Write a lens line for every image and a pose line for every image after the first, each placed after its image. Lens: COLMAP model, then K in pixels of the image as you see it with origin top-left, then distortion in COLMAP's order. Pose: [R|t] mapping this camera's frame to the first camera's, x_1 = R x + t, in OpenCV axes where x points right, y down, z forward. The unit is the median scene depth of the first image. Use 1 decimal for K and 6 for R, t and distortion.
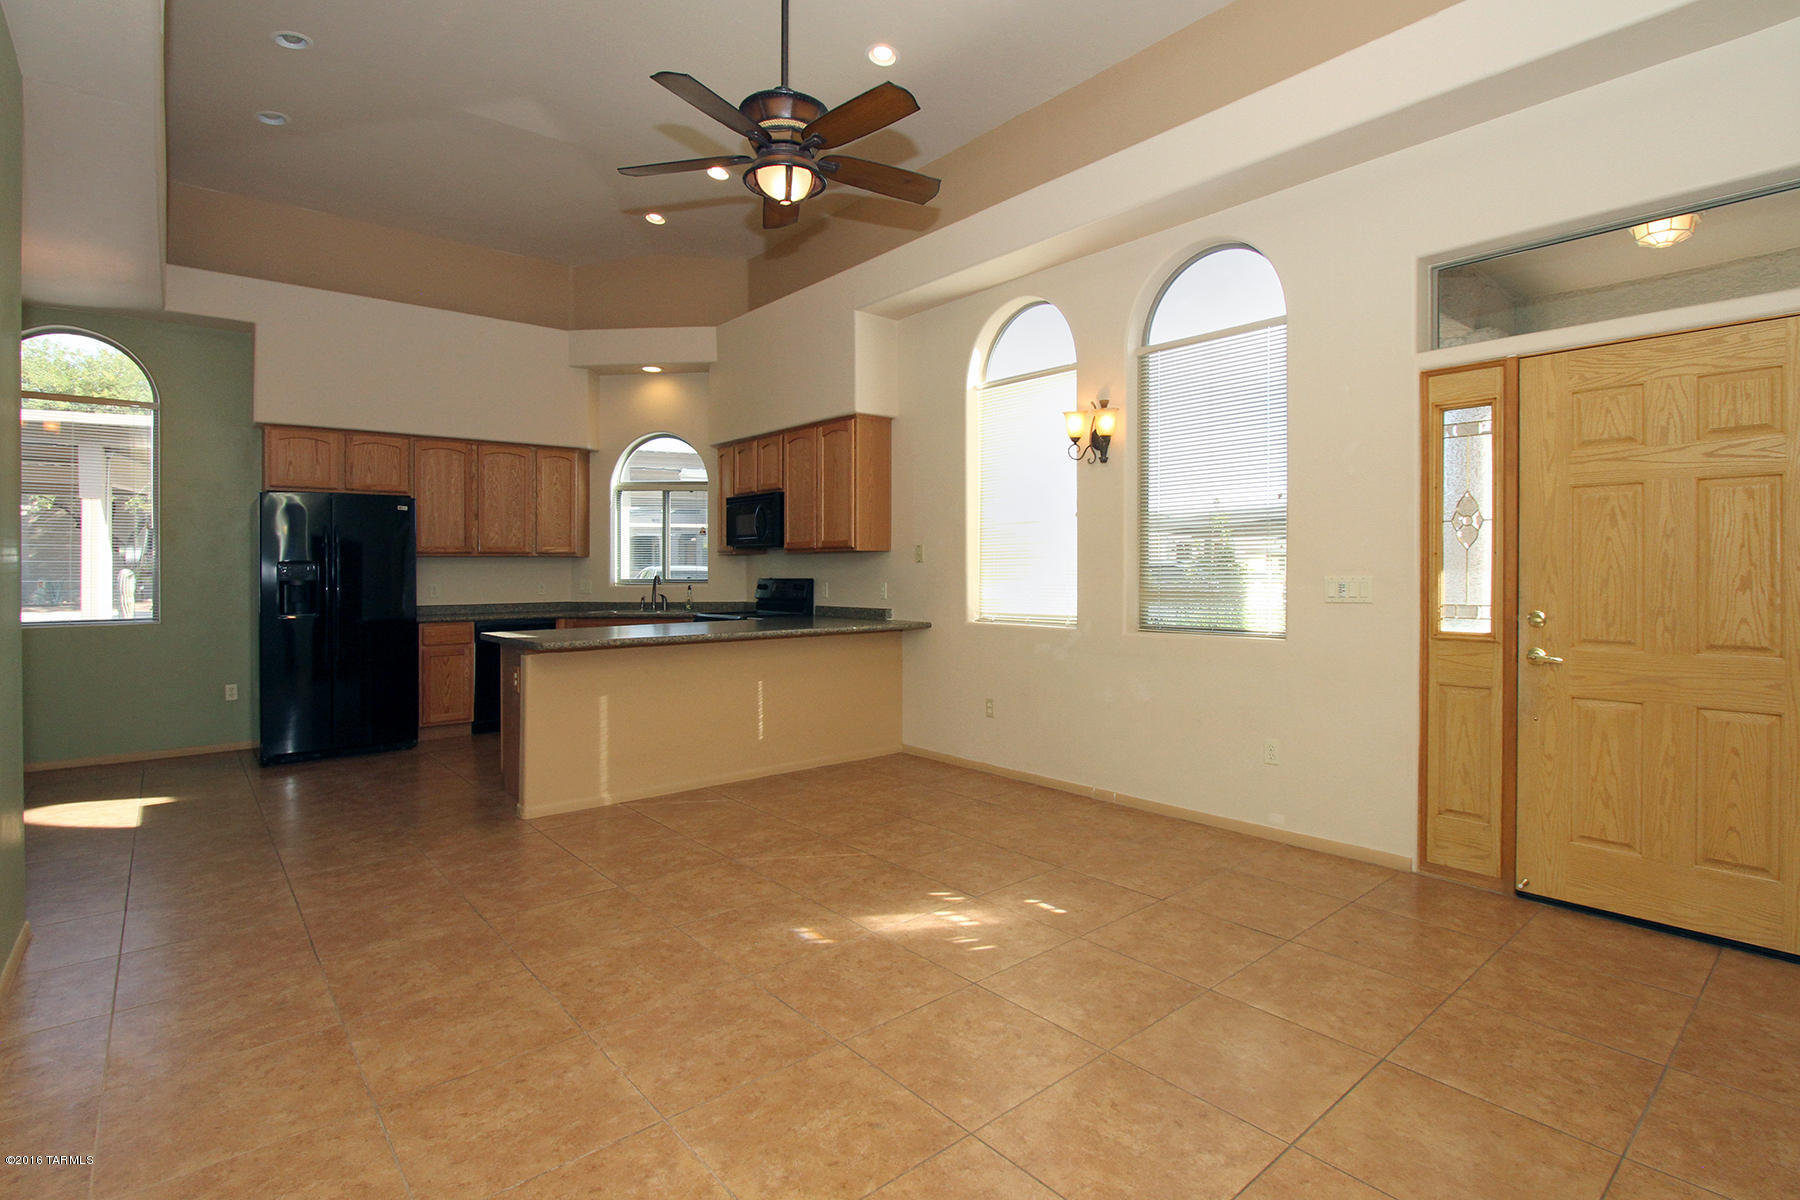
lens RADIAL K [[808.3, 0, 822.9], [0, 808.3, 565.8], [0, 0, 1]] dist [-0.014814, -0.000048]
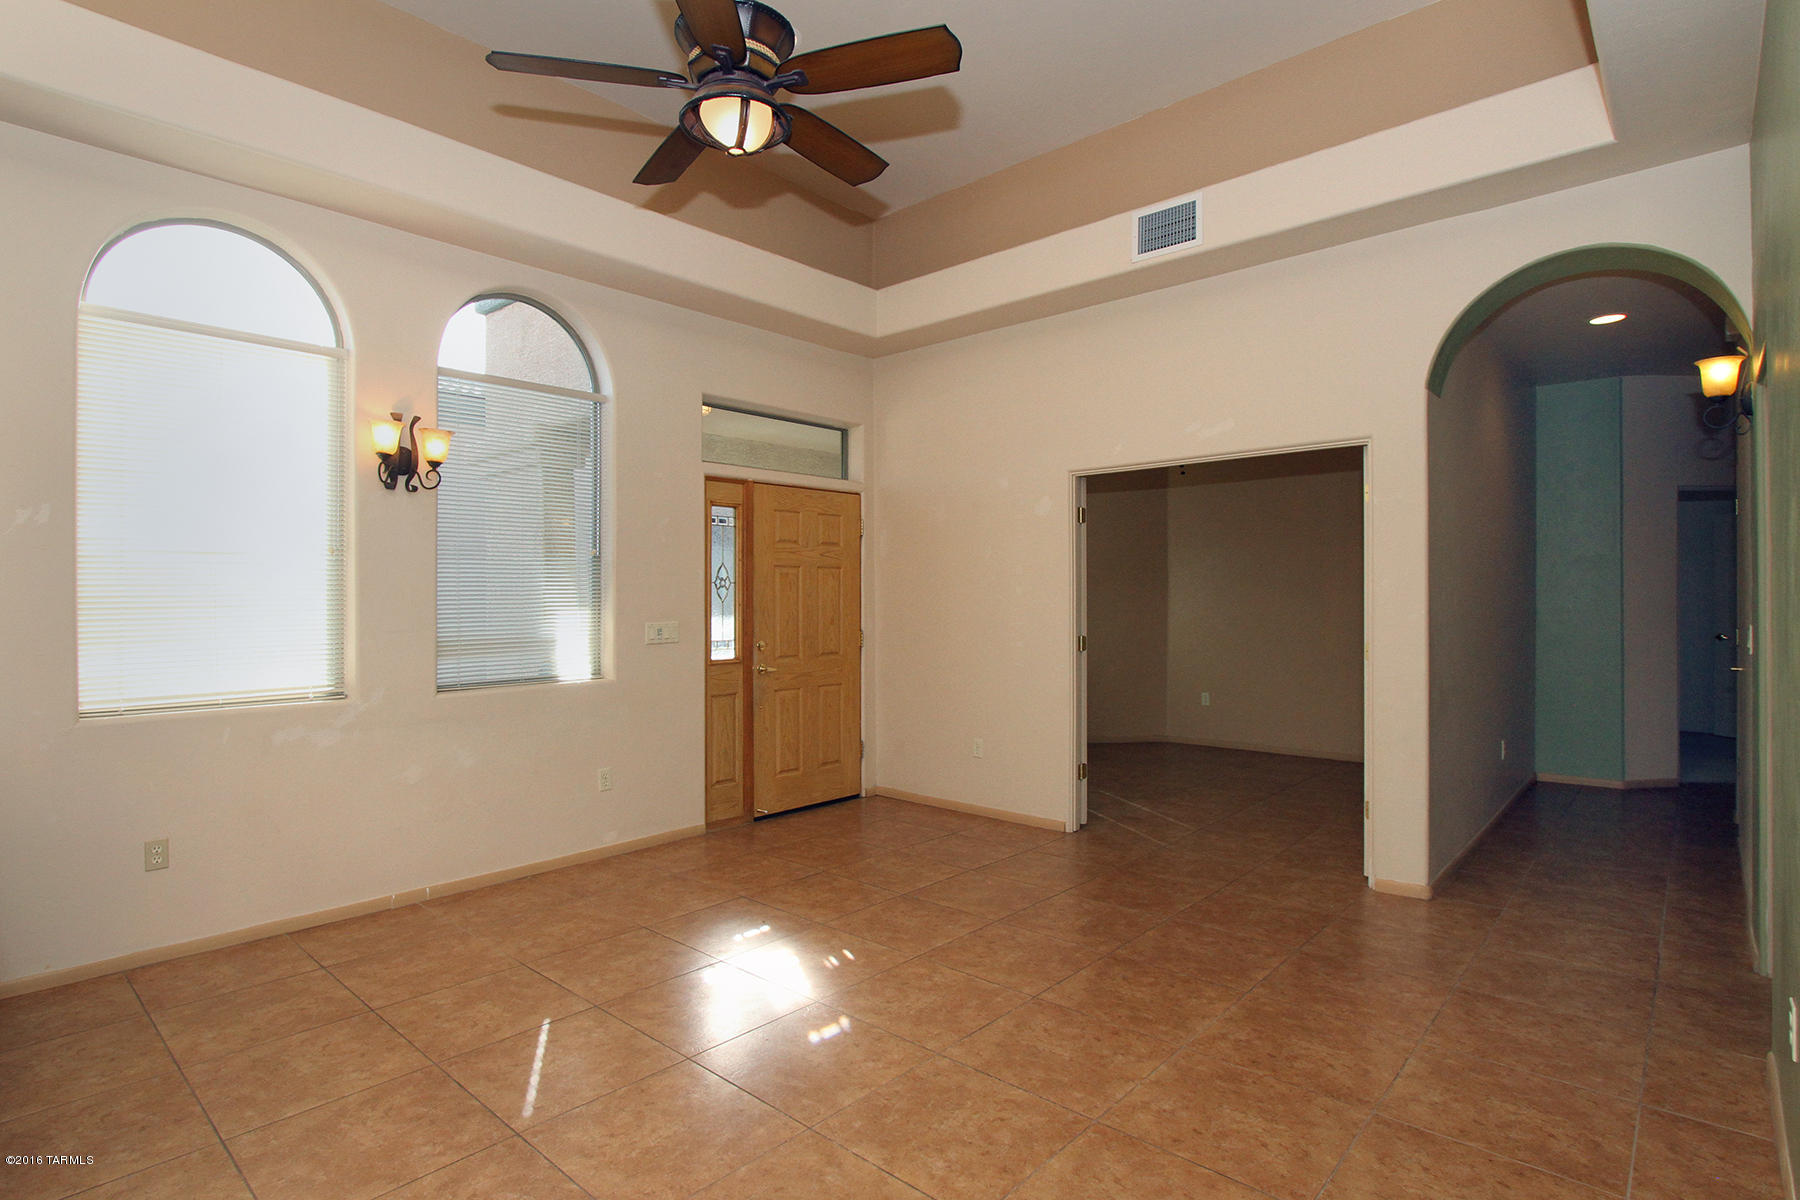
lens RADIAL K [[992.4, 0, 779.6], [0, 992.4, 609.4], [0, 0, 1]] dist [-0.005669, -0.000705]
pose [[-0.114023, -0.002622, 0.993475, -1.015252], [0.006708, 0.999972, 0.003409, -0.012784], [-0.993455, 0.007053, -0.114002, 1.085762]]
